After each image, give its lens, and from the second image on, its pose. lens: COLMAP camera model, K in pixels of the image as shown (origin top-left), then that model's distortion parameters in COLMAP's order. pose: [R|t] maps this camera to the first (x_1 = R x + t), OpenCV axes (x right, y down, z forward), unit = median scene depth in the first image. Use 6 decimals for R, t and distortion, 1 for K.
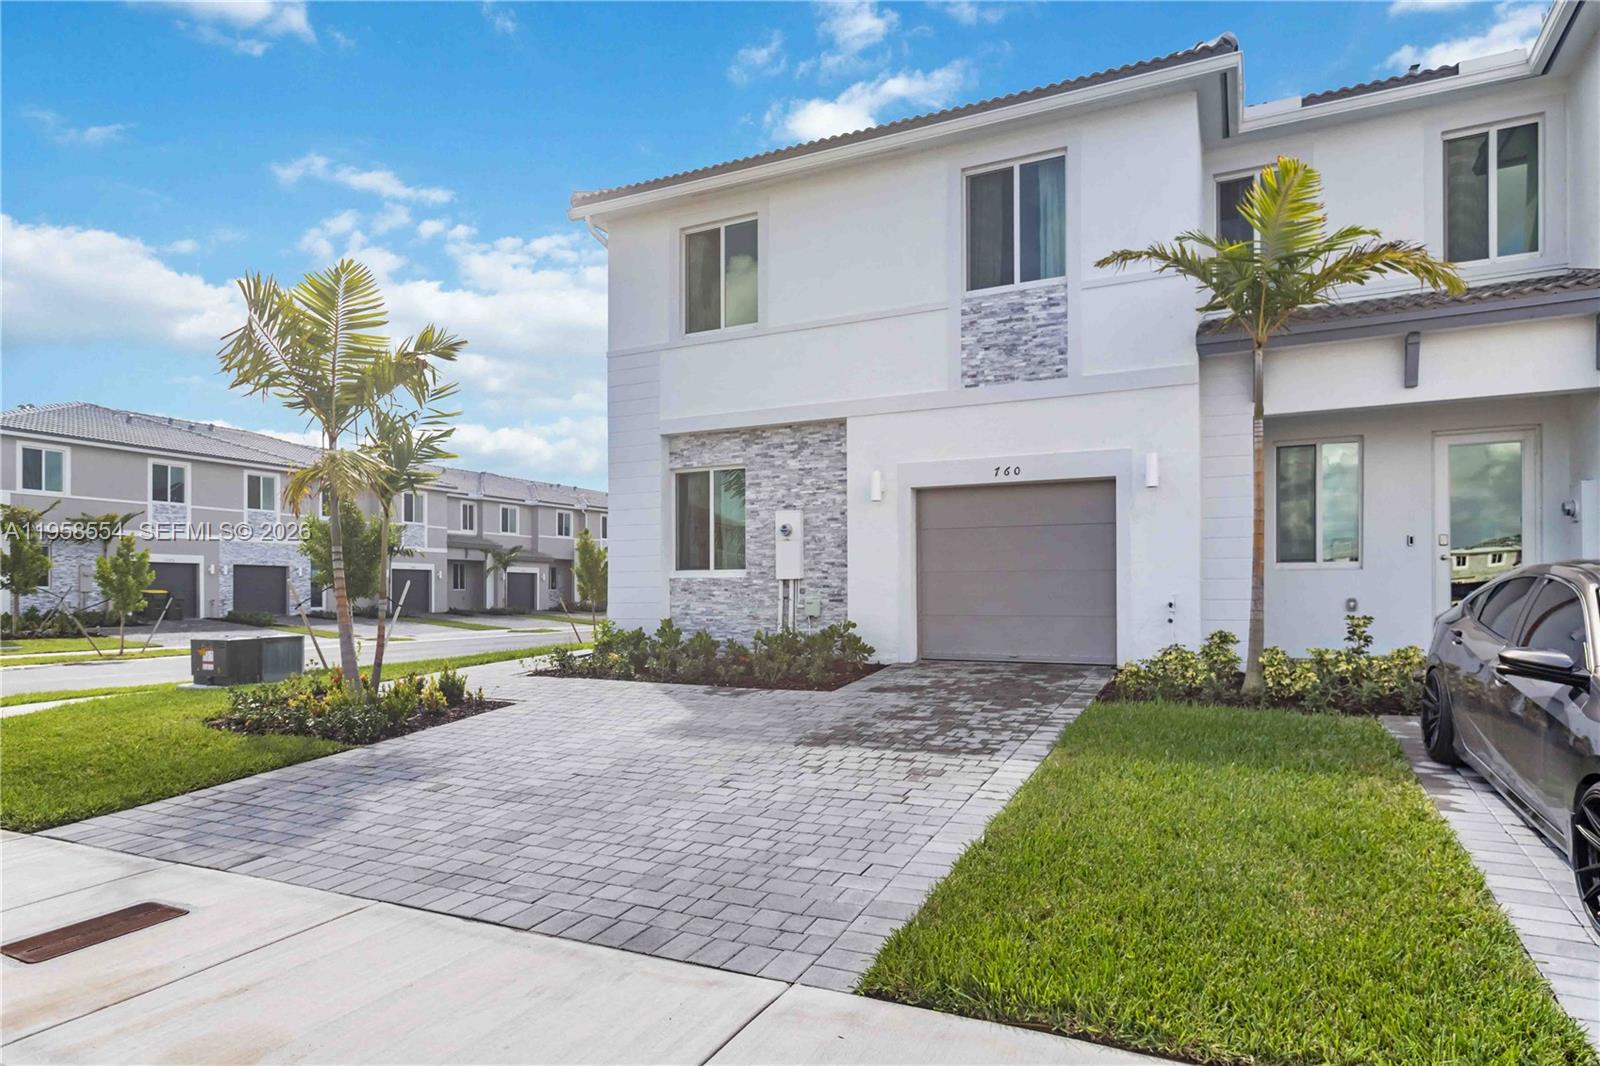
lens RADIAL K [[877.3, 0, 798.2], [0, 877.3, 592.7], [0, 0, 1]] dist [0.002999, 0.000800]
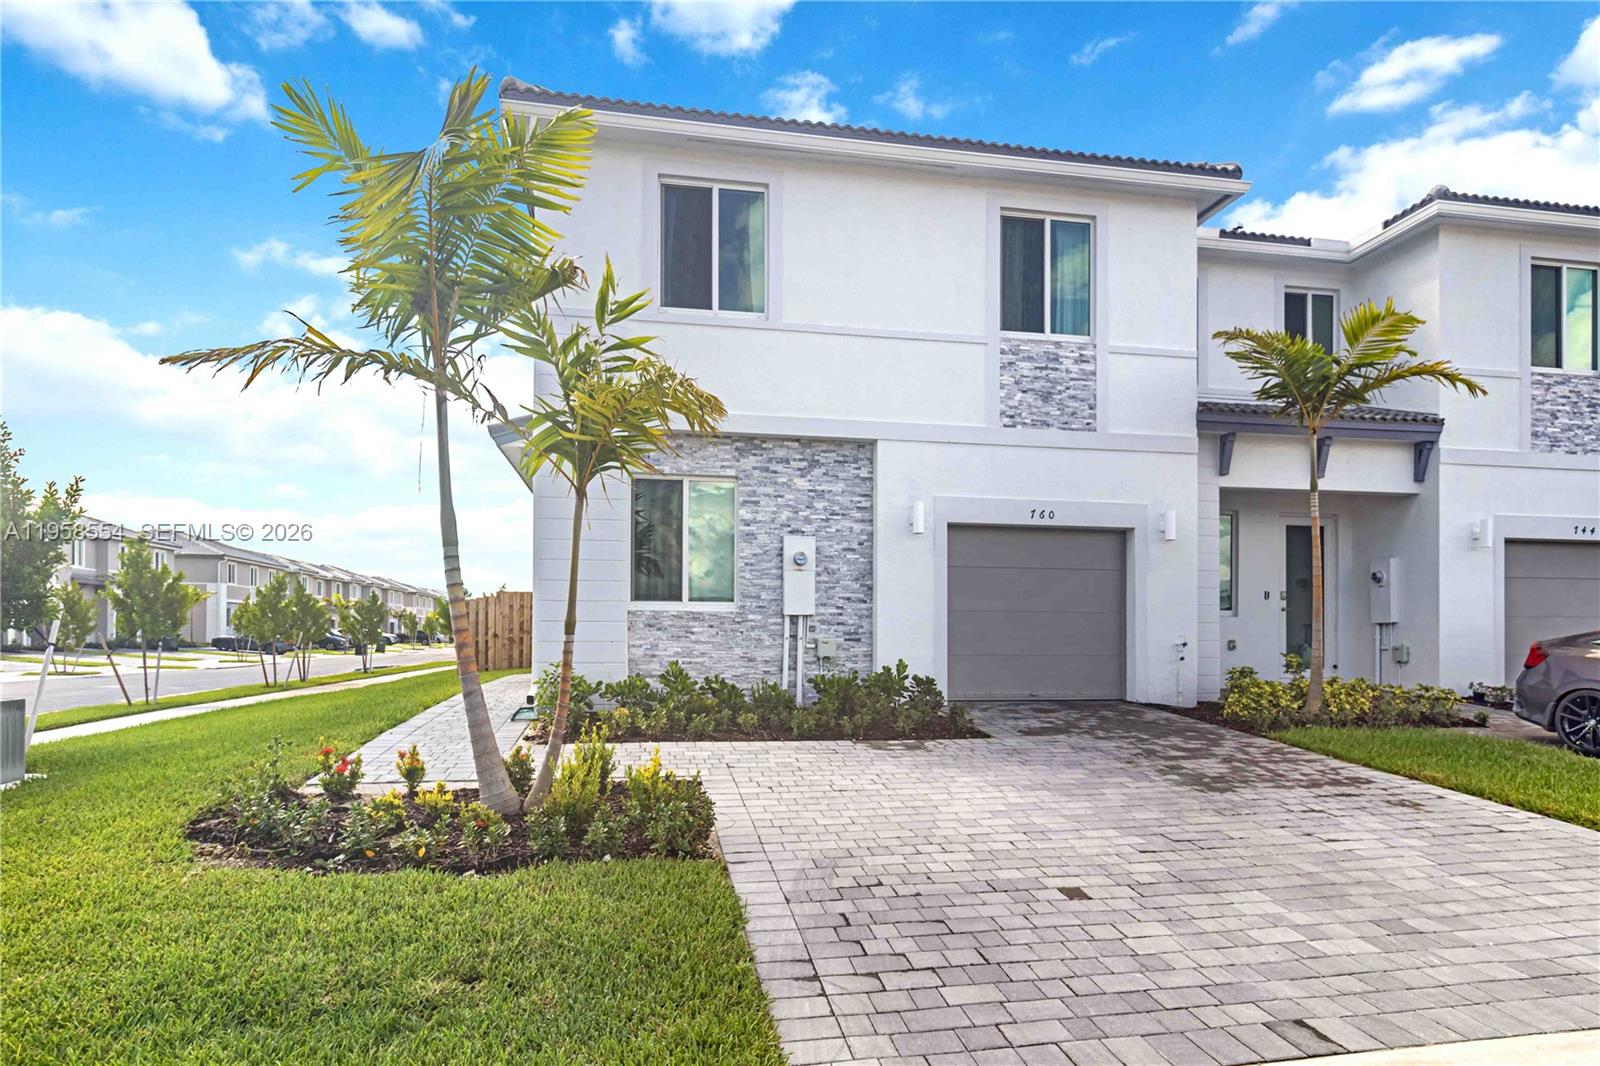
lens RADIAL K [[901.6, 0, 806.3], [0, 901.6, 632.1], [0, 0, 1]] dist [0.001261, 0.001007]
pose [[0.812472, 0.008827, 0.582934, -0.597058], [-0.008551, 0.999958, -0.003224, 0.005102], [-0.582938, -0.002366, 0.812513, 0.301763]]
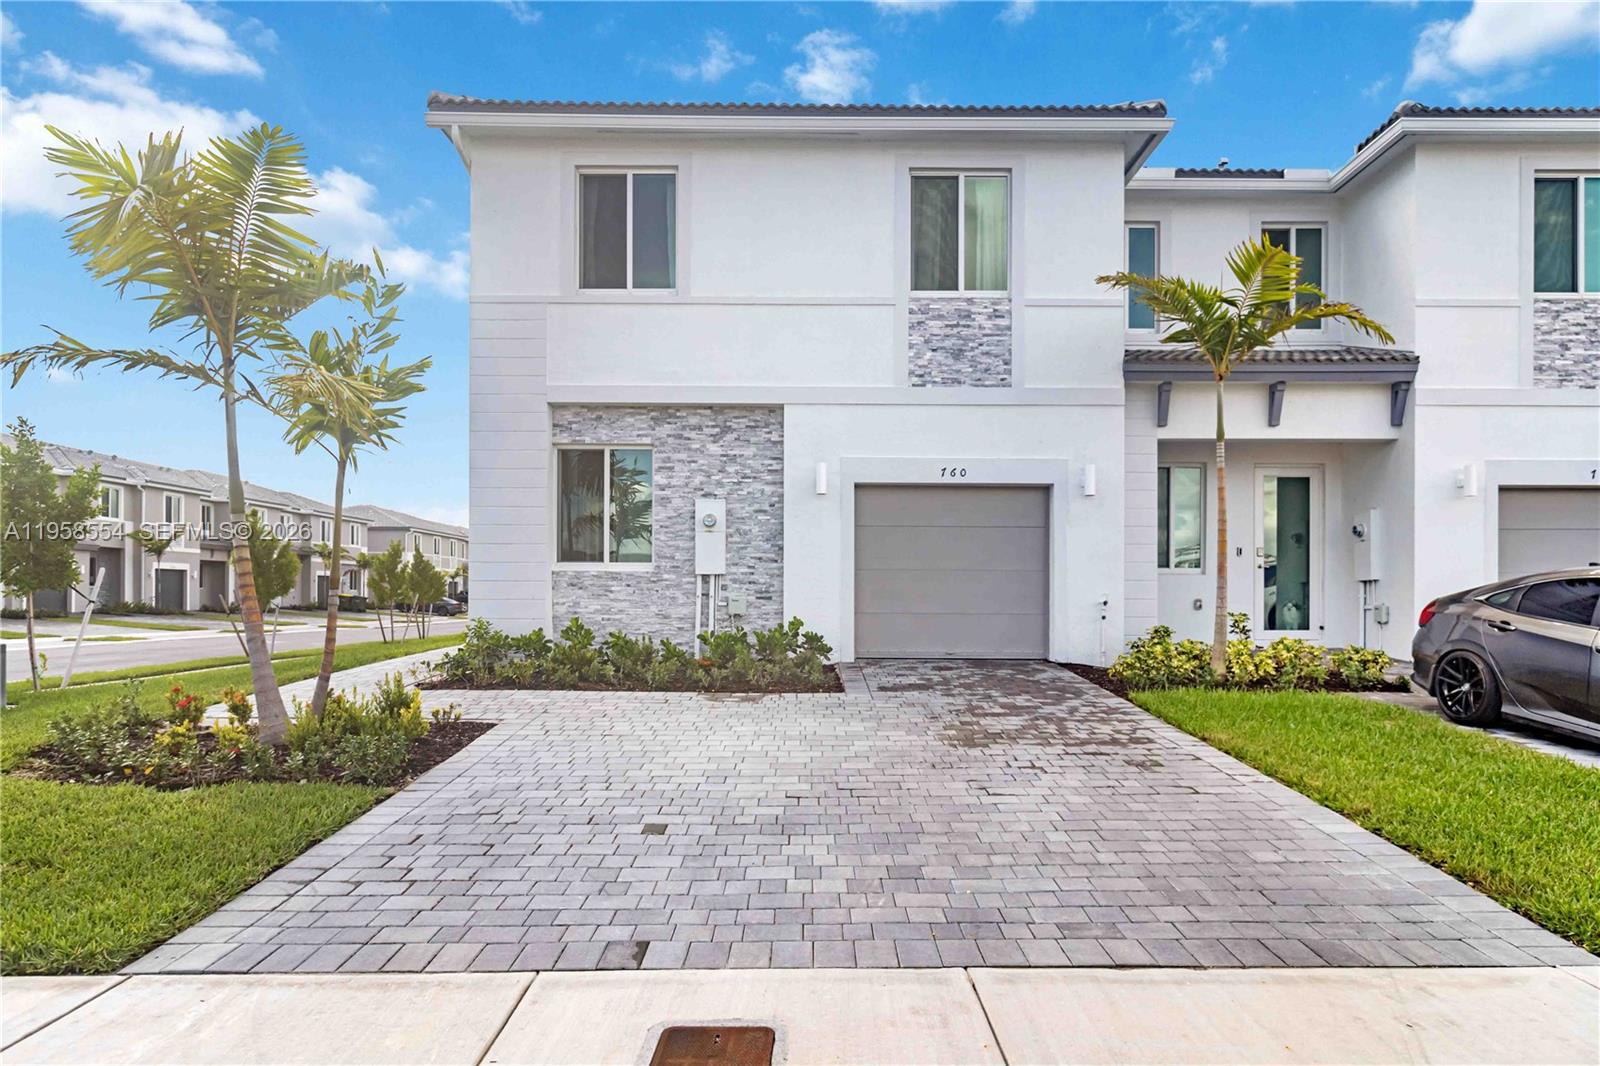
lens RADIAL K [[892.4, 0, 799.2], [0, 892.4, 598.4], [0, 0, 1]] dist [0.001204, 0.001246]
pose [[0.903949, 0.006849, 0.427586, -0.367314], [-0.008059, 0.999967, 0.001021, 0.008994], [-0.427565, -0.004369, 0.903974, 0.133499]]
